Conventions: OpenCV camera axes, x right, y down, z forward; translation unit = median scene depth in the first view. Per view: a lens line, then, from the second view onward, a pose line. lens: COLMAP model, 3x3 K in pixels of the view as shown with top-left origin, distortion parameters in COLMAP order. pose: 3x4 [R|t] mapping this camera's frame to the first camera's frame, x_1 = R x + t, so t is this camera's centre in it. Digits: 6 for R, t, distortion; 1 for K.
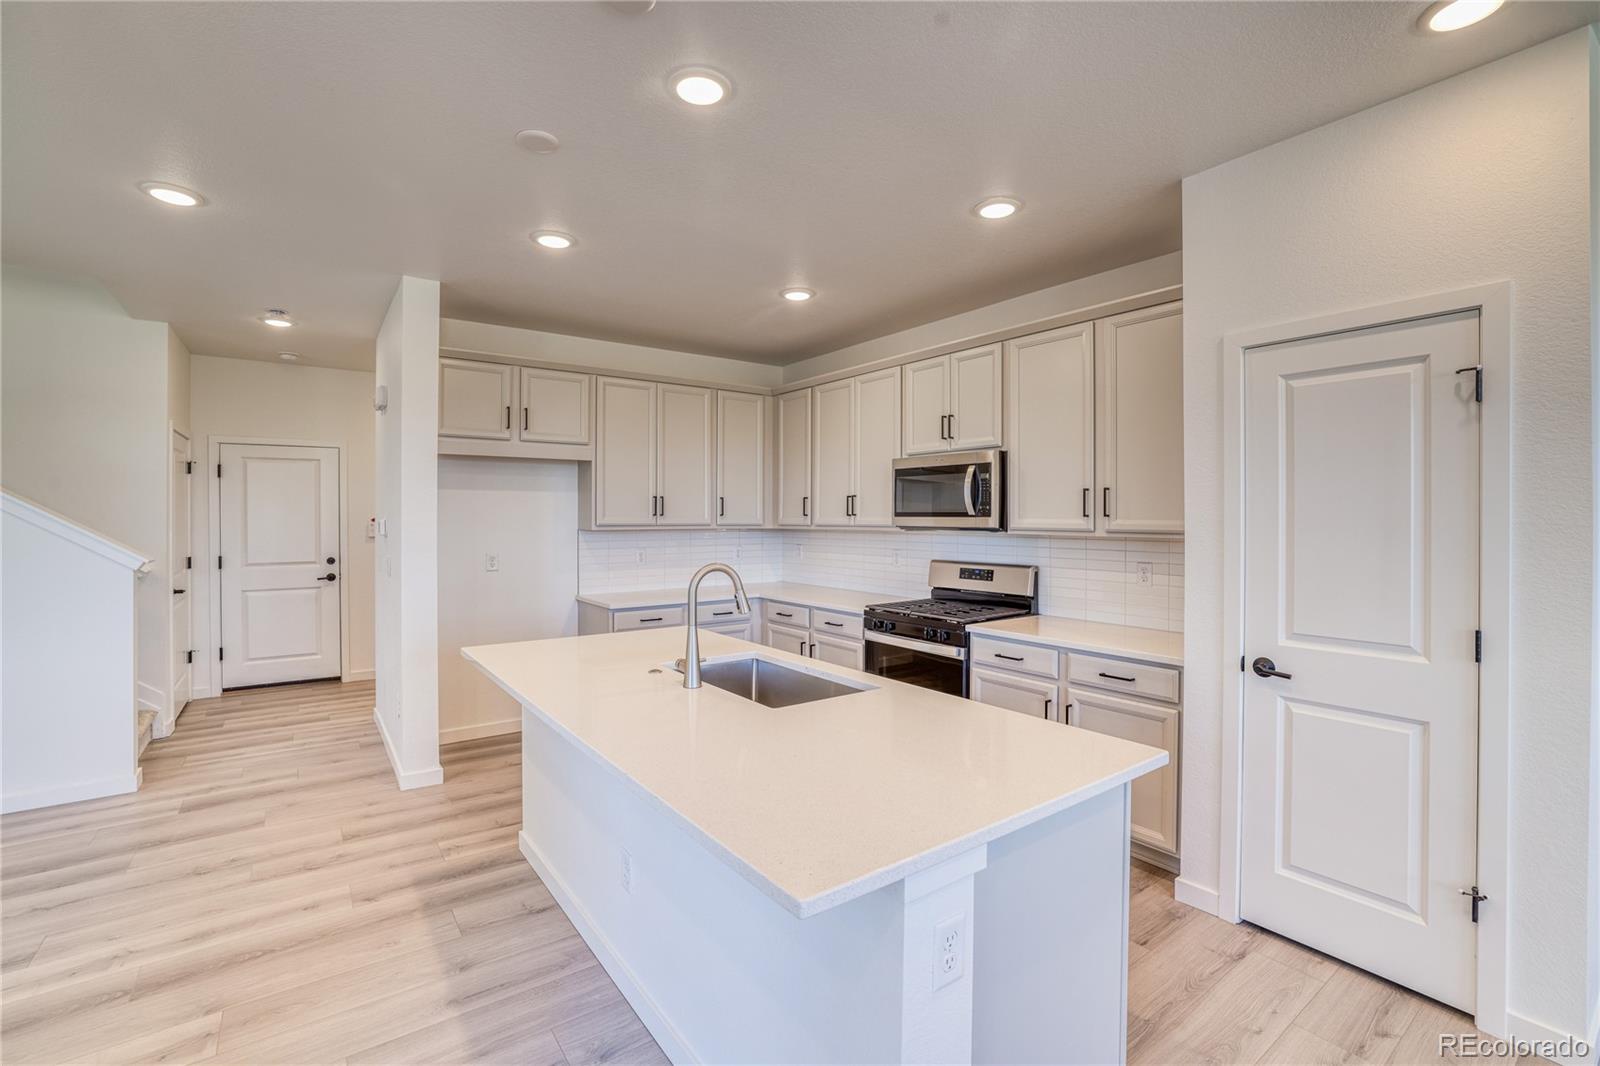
lens RADIAL K [[708.4, 0, 806.2], [0, 708.4, 520.0], [0, 0, 1]] dist [-0.007918, 0.004743]
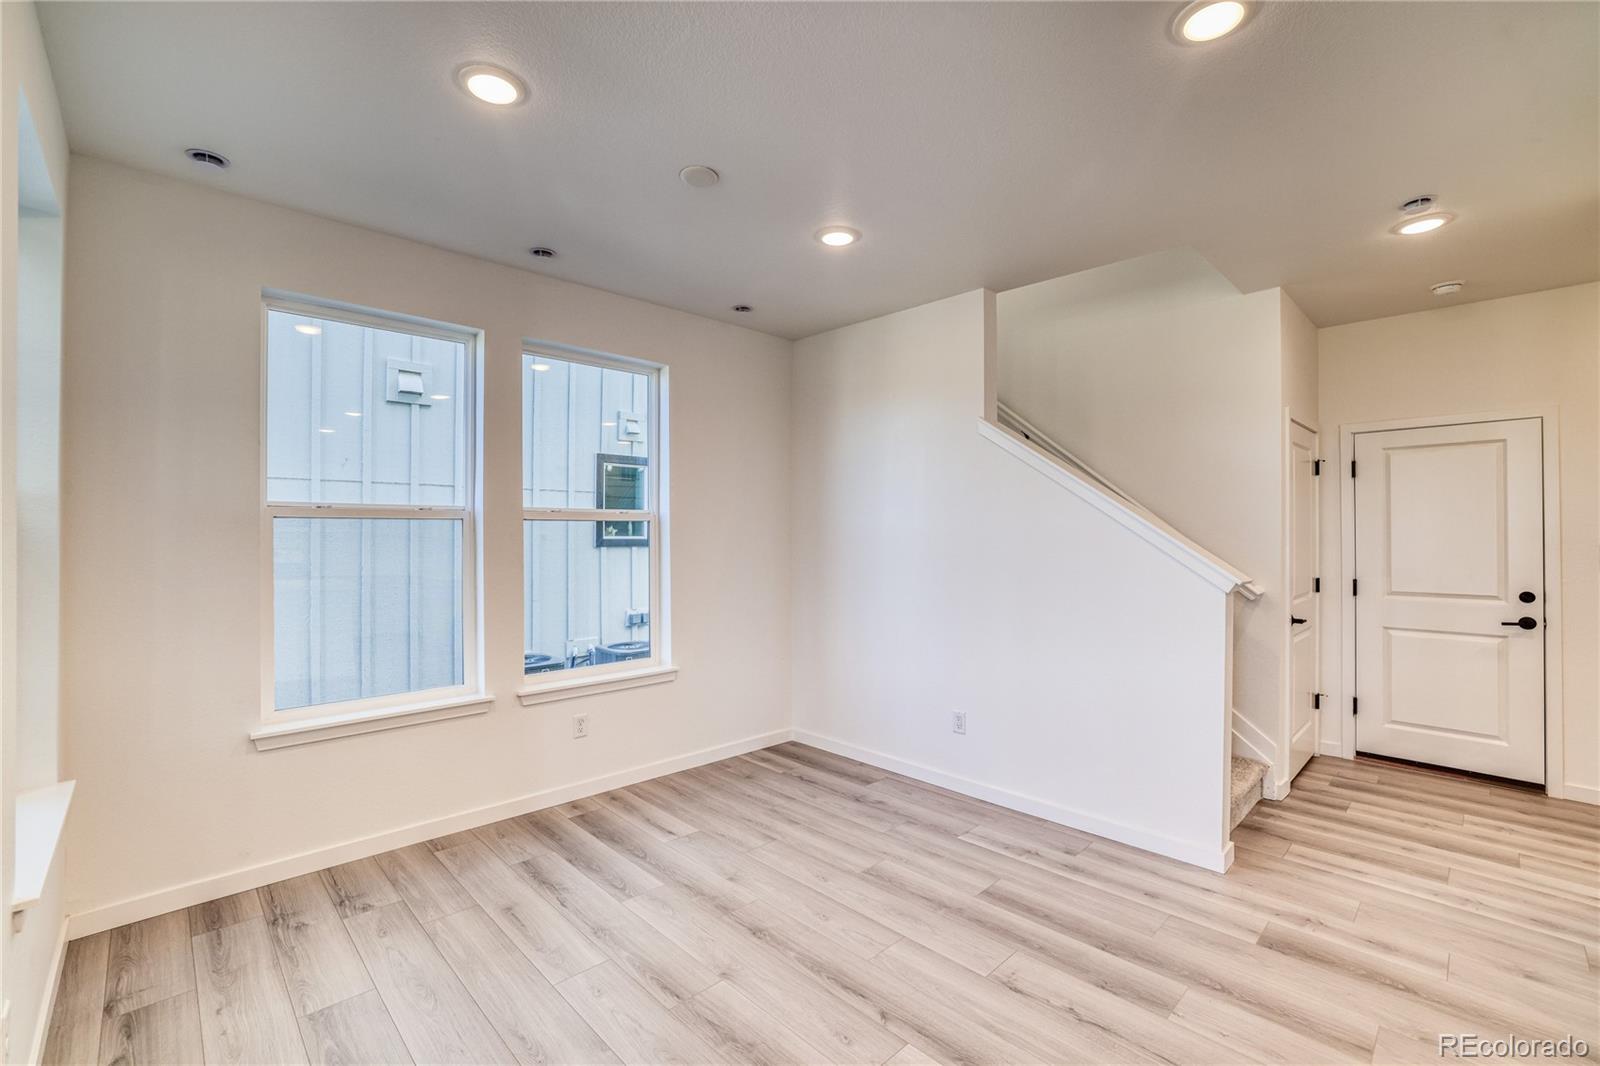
lens RADIAL K [[708.4, 0, 792.4], [0, 708.4, 524.4], [0, 0, 1]] dist [-0.007918, 0.004743]
pose [[0.163204, -0.005023, -0.986580, -0.192492], [-0.009182, 0.999936, -0.006610, 0.002238], [0.986550, 0.010138, 0.163148, 0.306980]]
